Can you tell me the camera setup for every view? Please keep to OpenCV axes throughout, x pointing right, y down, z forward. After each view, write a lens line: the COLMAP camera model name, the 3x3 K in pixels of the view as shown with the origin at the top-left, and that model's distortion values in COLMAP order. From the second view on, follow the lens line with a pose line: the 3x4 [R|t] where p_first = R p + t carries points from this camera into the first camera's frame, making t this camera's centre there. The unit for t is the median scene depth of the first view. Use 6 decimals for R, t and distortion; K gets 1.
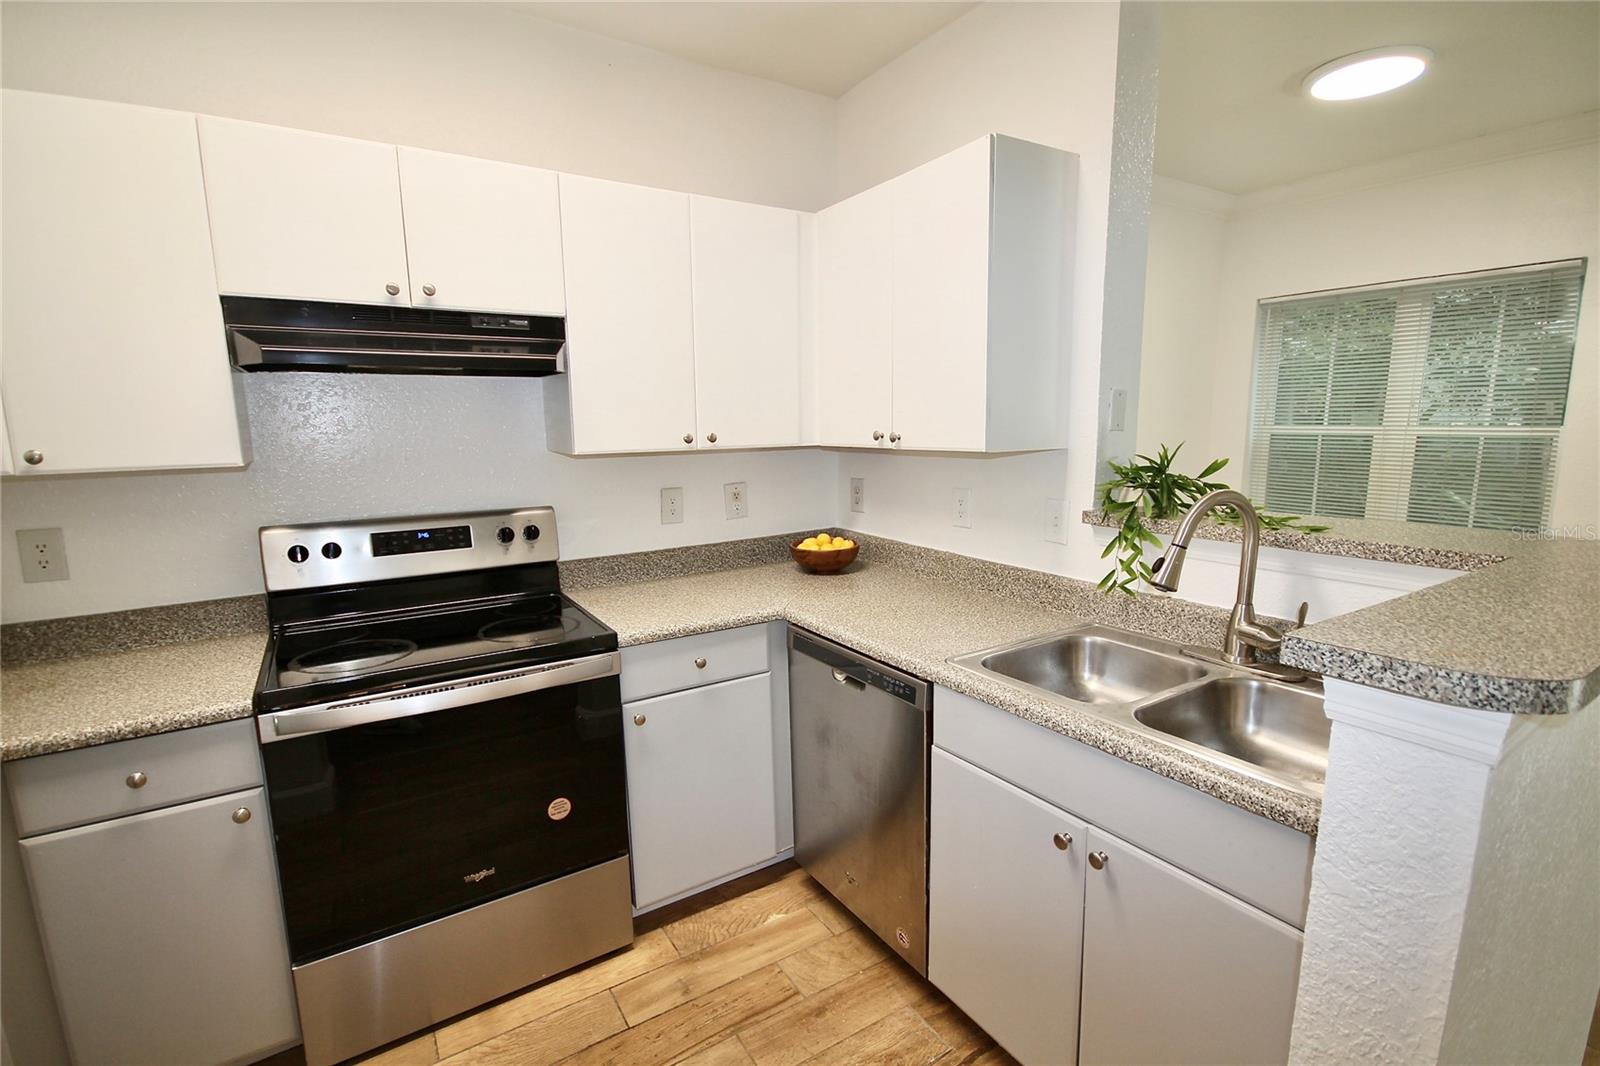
lens RADIAL K [[736.9, 0, 797.1], [0, 736.9, 540.4], [0, 0, 1]] dist [0.004721, -0.006197]
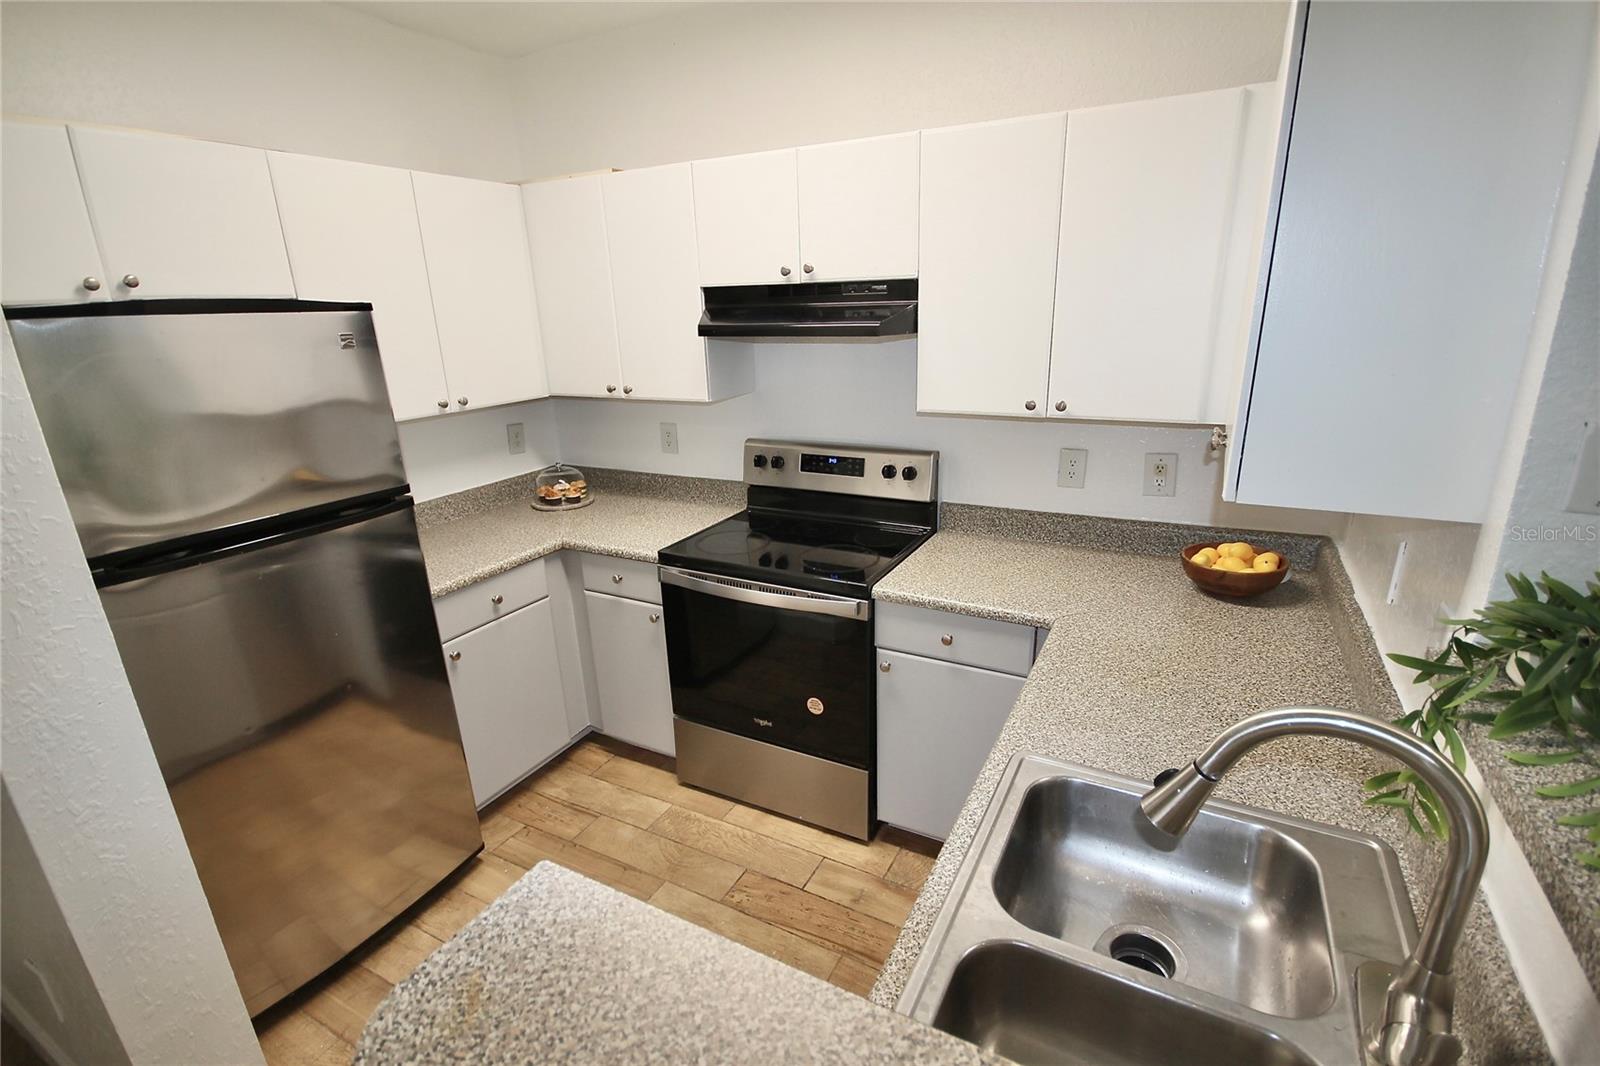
lens RADIAL K [[736.9, 0, 800.0], [0, 736.9, 538.3], [0, 0, 1]] dist [0.004721, -0.006197]
pose [[0.490842, 0.266086, -0.829622, 0.582912], [-0.117361, 0.963736, 0.239664, -0.187878], [0.863308, -0.020271, 0.504270, 0.343356]]
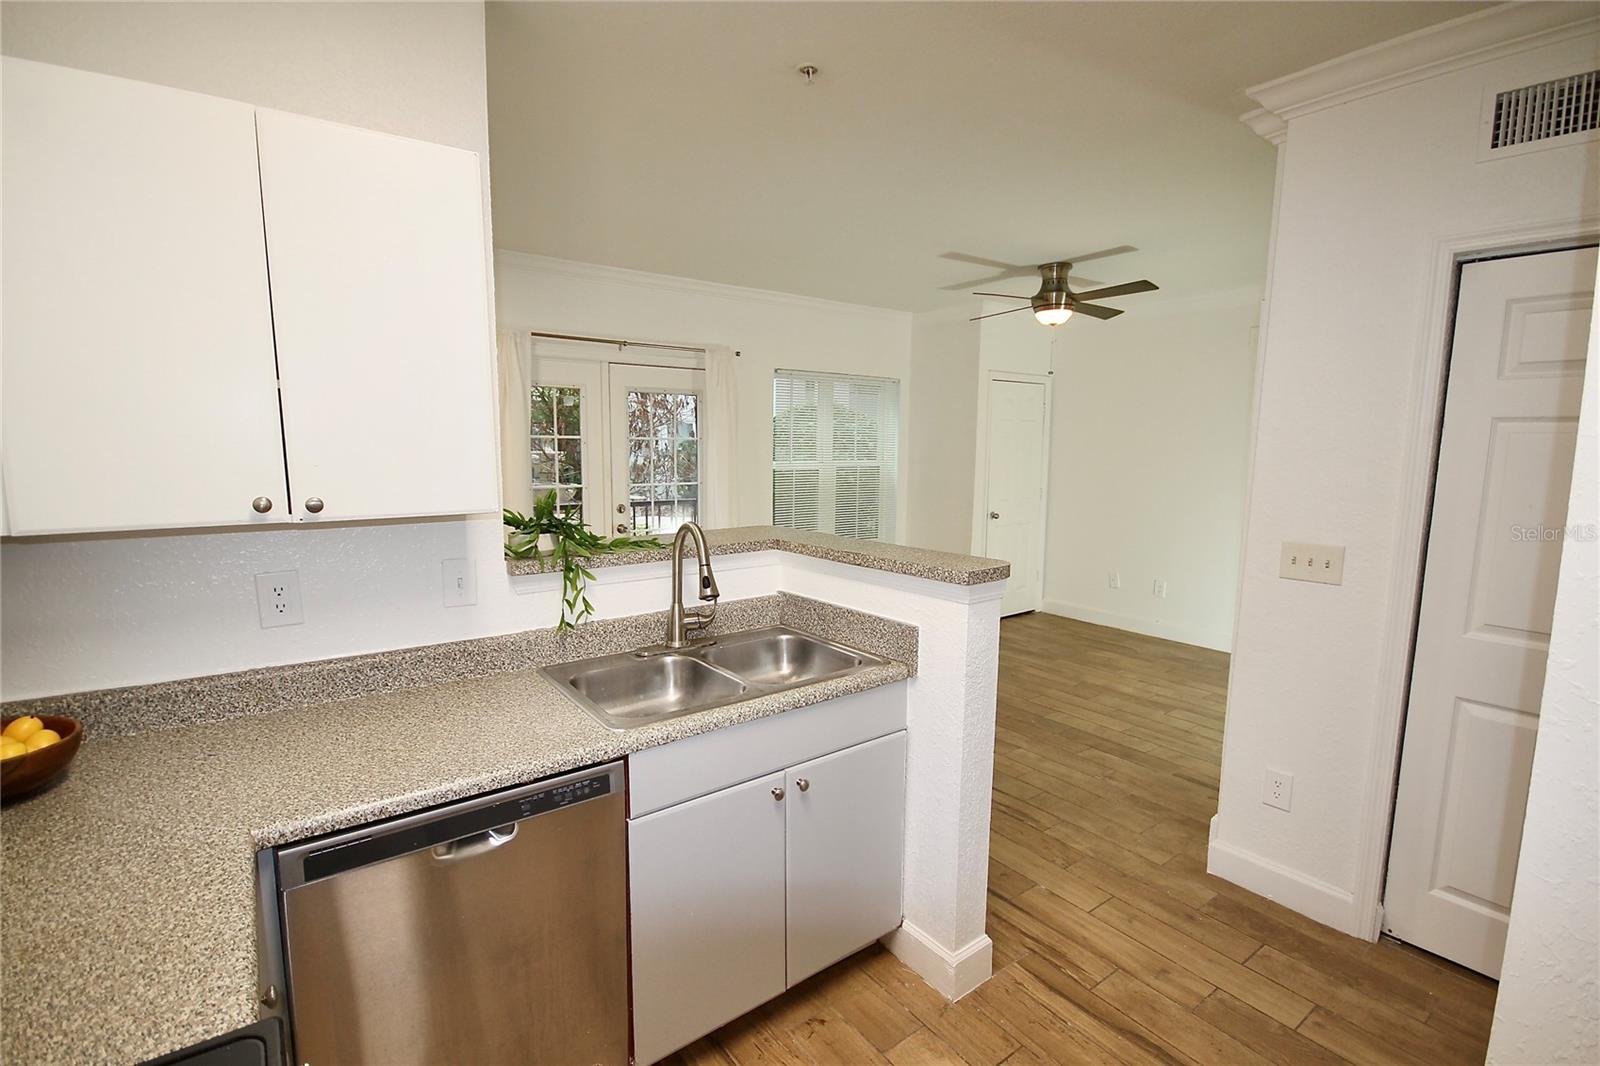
lens RADIAL K [[736.9, 0, 800.9], [0, 736.9, 537.8], [0, 0, 1]] dist [0.004721, -0.006197]
pose [[-0.079844, -0.116517, 0.989974, -0.618297], [0.151058, 0.980261, 0.127557, -0.141048], [-0.985295, 0.159728, -0.060667, 0.664965]]
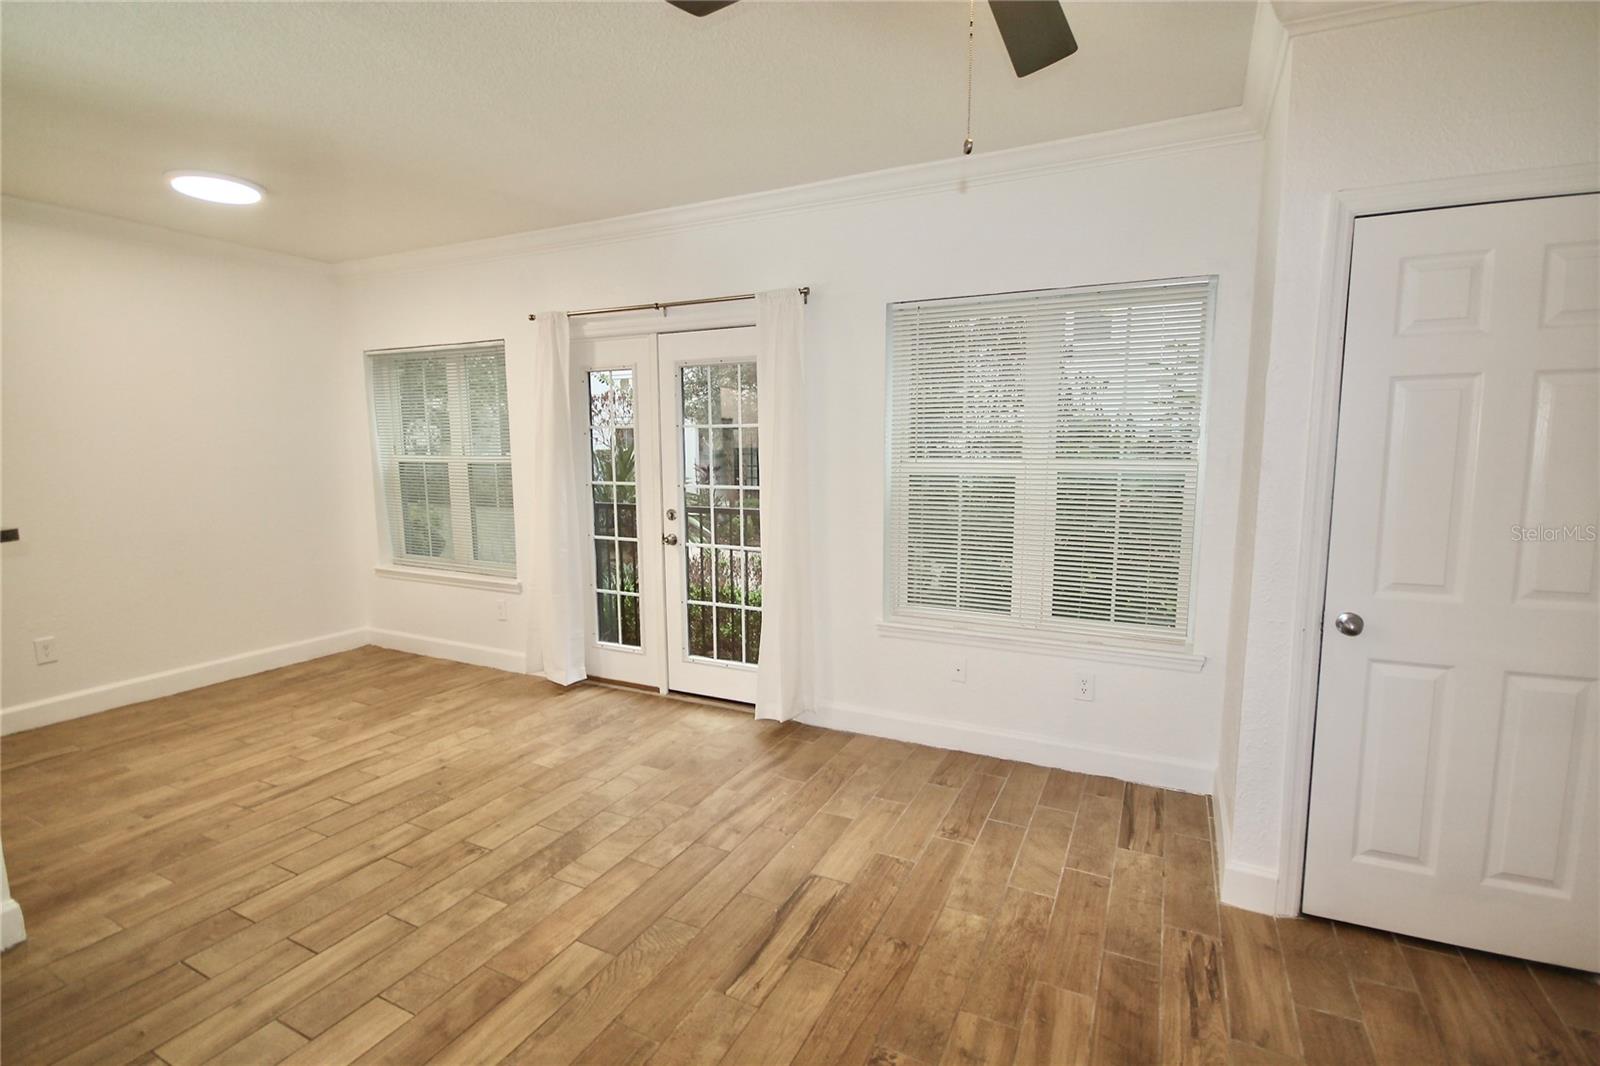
lens RADIAL K [[736.9, 0, 807.0], [0, 736.9, 537.5], [0, 0, 1]] dist [0.004721, -0.006197]
pose [[0.846577, -0.052605, 0.529661, 1.230822], [0.075231, 0.996940, -0.021229, 0.131610], [-0.526923, 0.057819, 0.847944, -0.848590]]
